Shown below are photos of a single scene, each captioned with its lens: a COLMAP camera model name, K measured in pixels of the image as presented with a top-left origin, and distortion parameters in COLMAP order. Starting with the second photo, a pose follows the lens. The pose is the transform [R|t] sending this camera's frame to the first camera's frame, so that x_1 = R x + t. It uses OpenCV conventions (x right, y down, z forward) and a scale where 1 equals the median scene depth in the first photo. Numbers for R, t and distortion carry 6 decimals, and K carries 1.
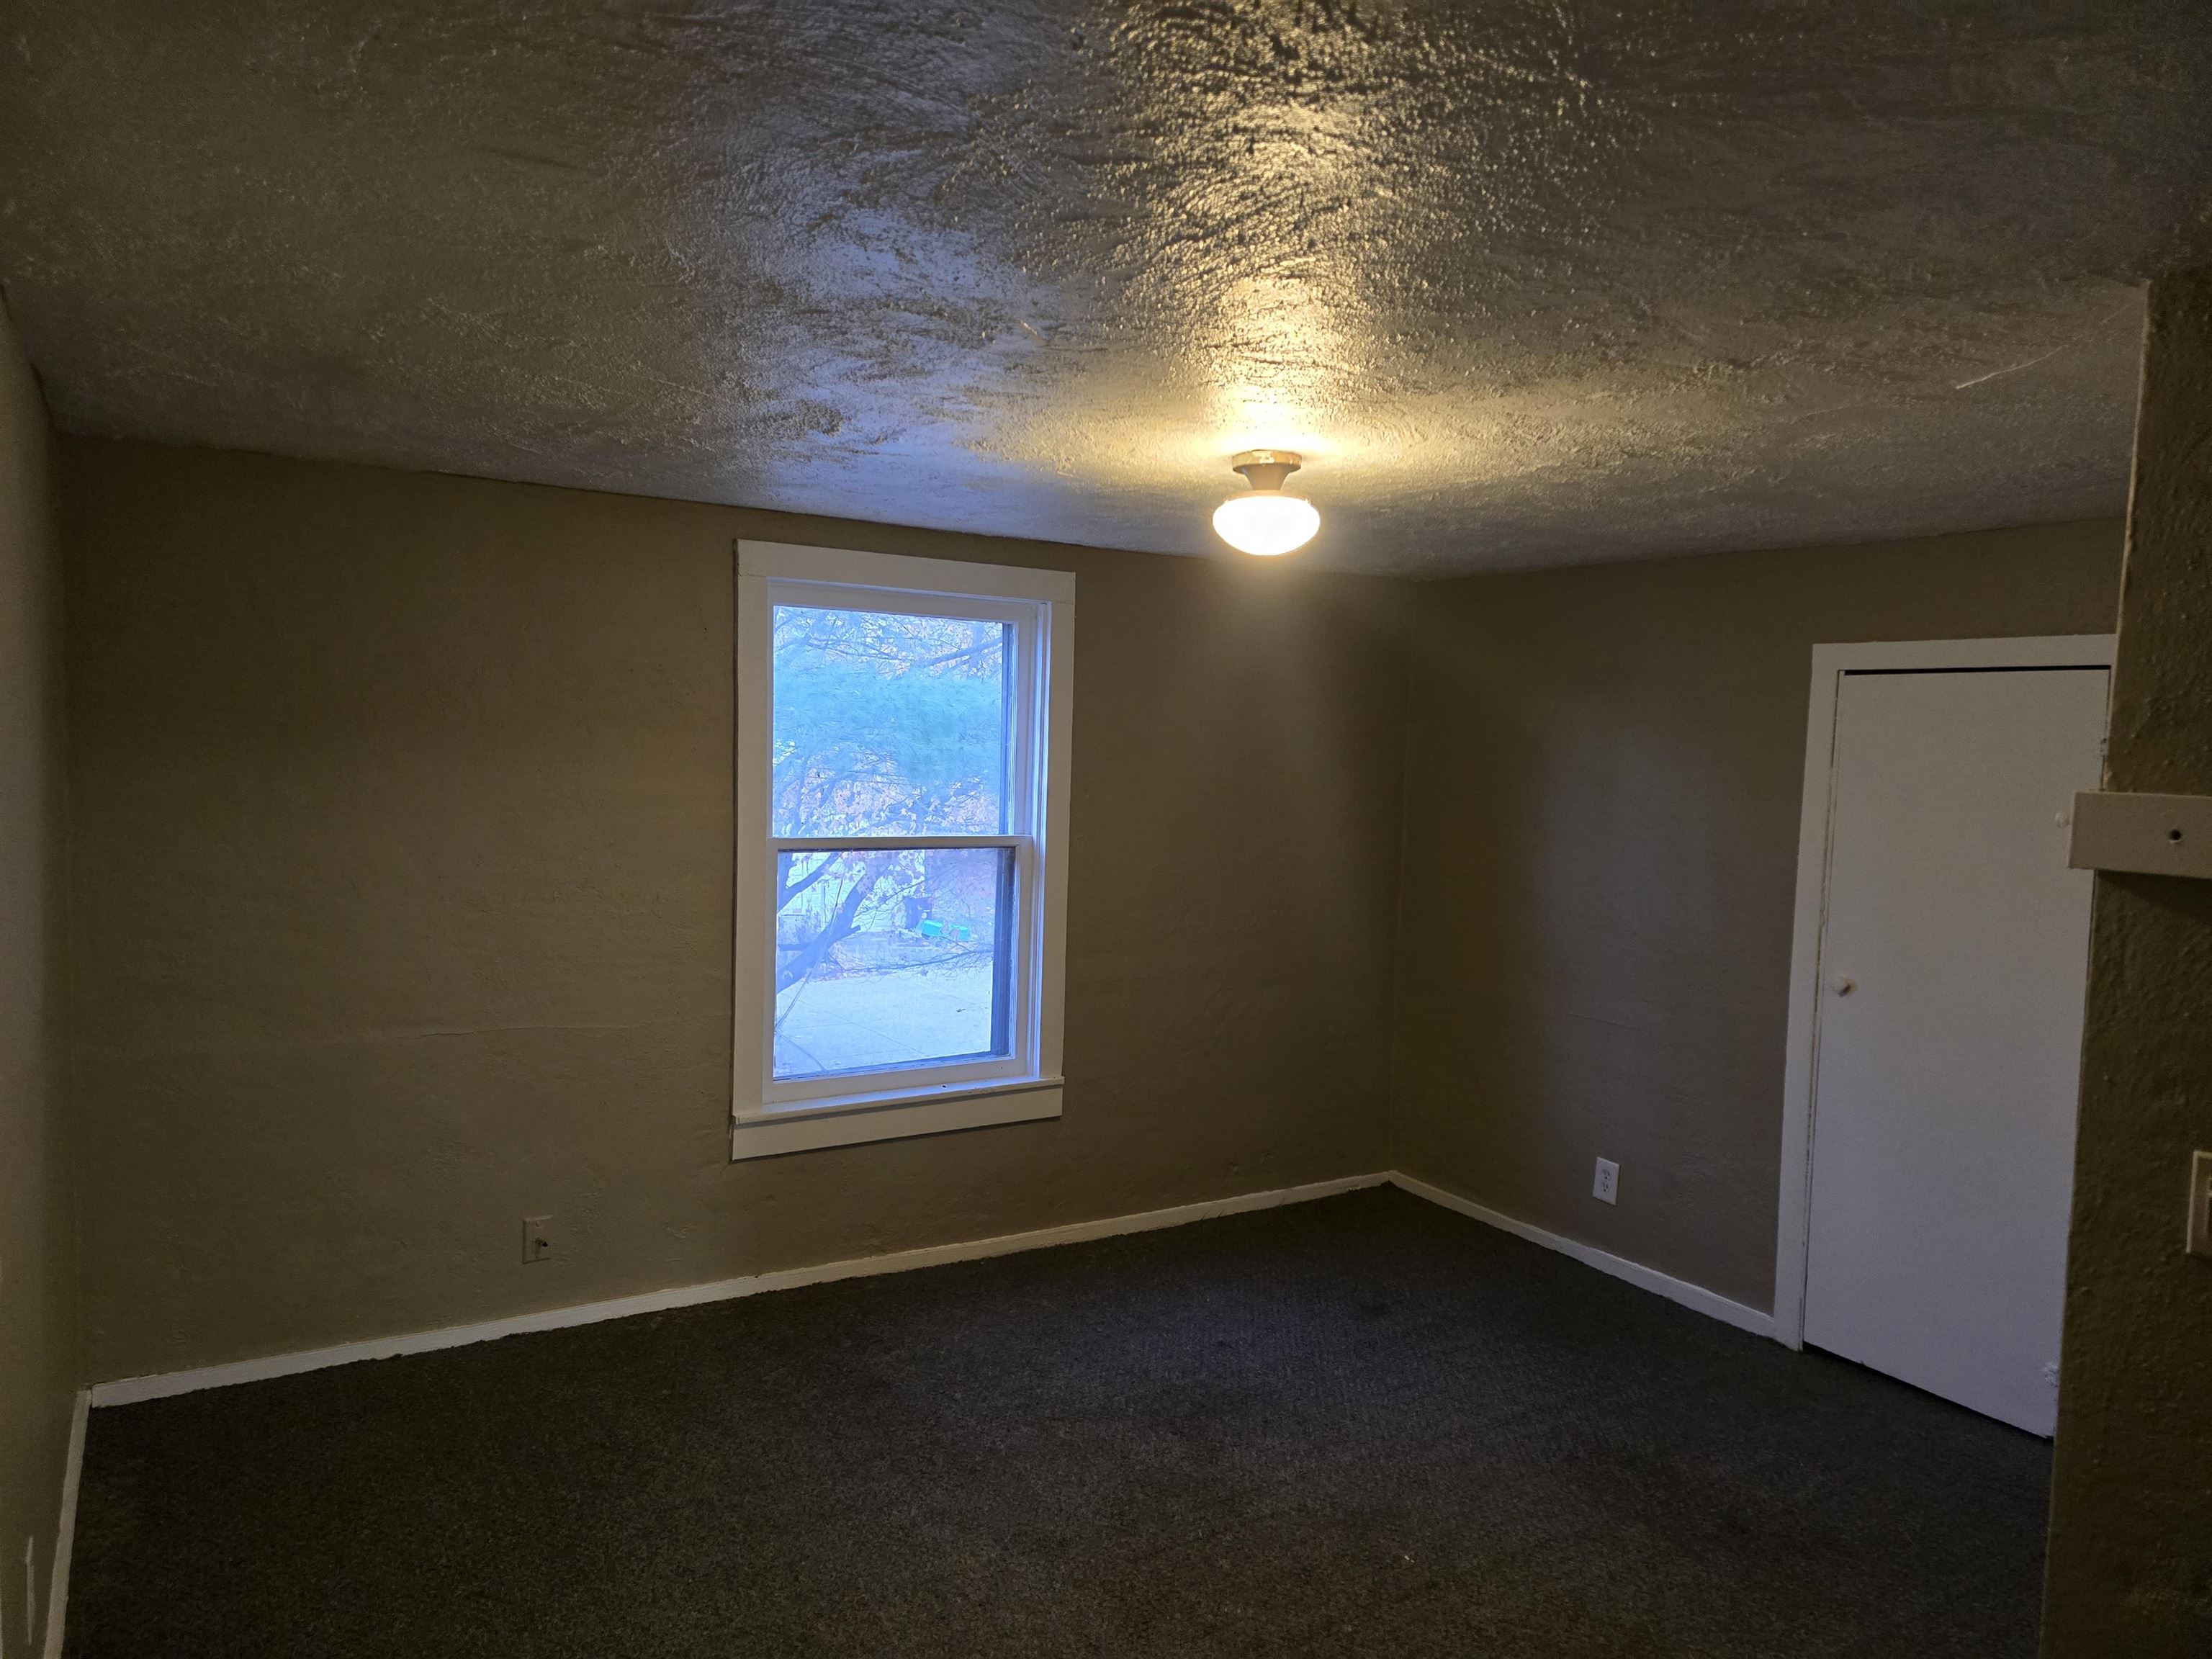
lens RADIAL K [[1471.2, 0, 1104.4], [0, 1471.2, 831.3], [0, 0, 1]] dist [0.062093, -0.052102]
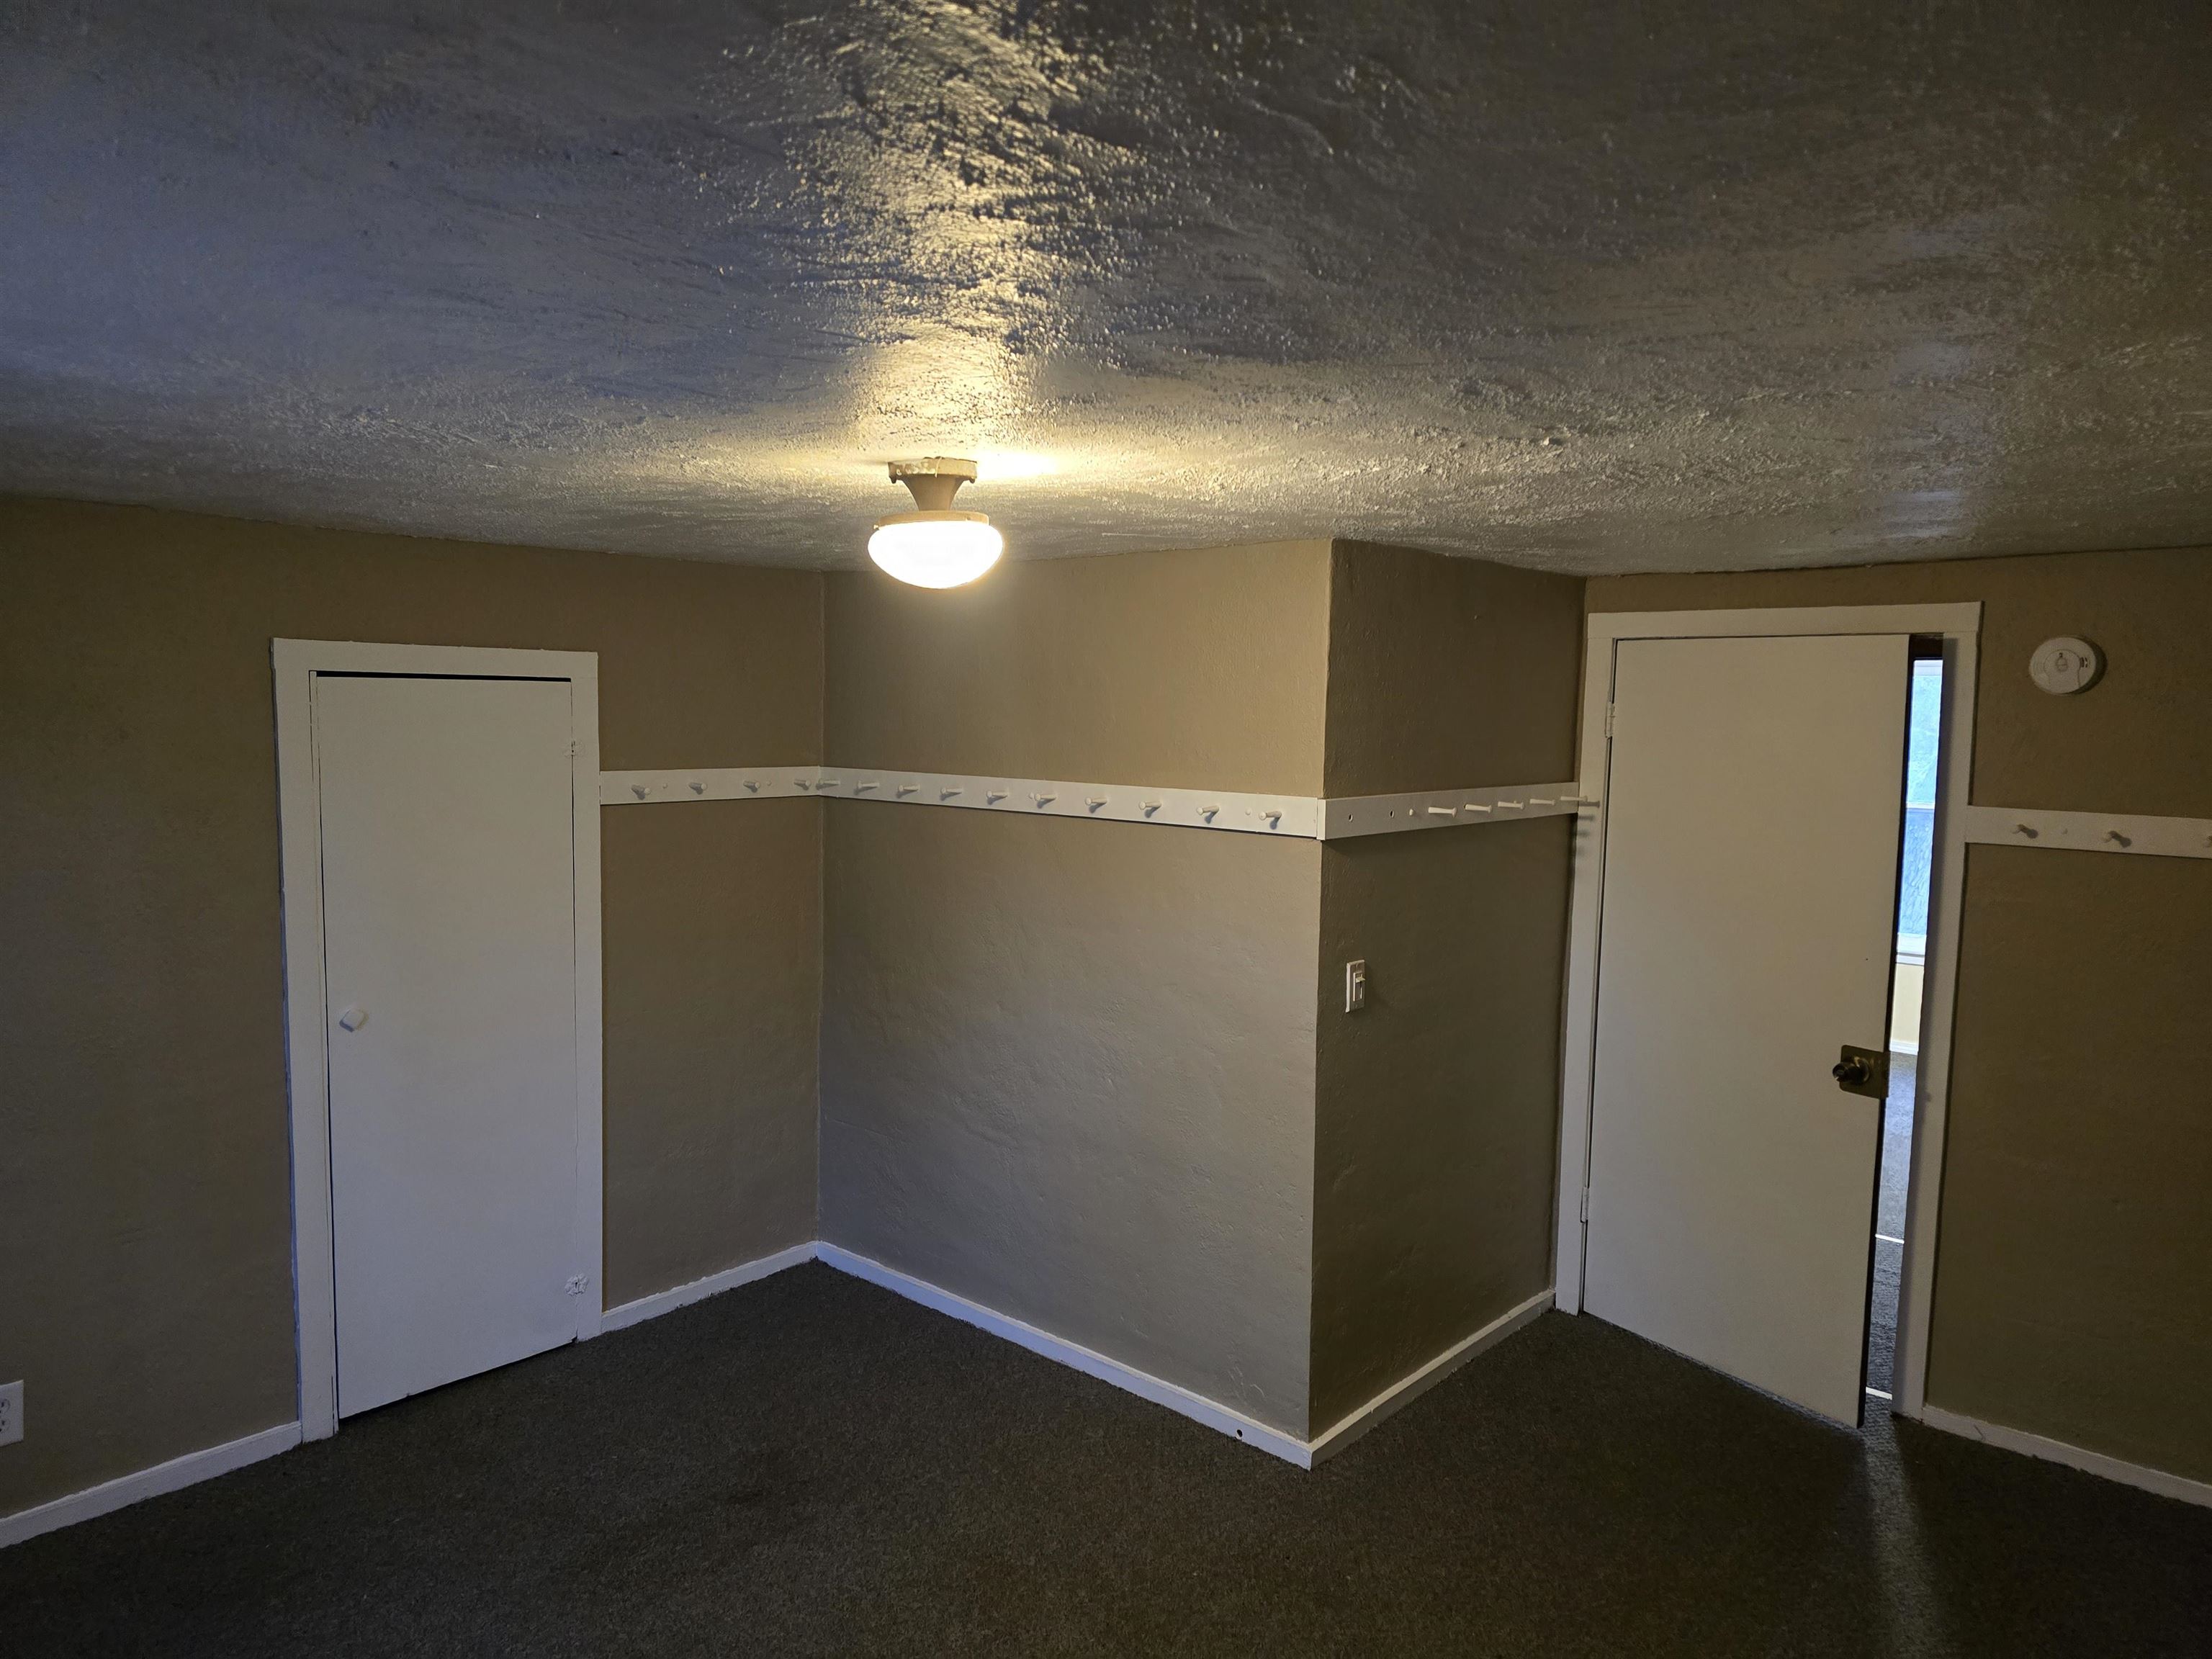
lens RADIAL K [[1471.2, 0, 1103.5], [0, 1471.2, 830.2], [0, 0, 1]] dist [0.062093, -0.052102]
pose [[-0.273795, -0.122260, 0.953986, -0.485934], [0.041225, 0.989484, 0.138641, -0.118061], [-0.960904, 0.077287, -0.265876, 0.794456]]
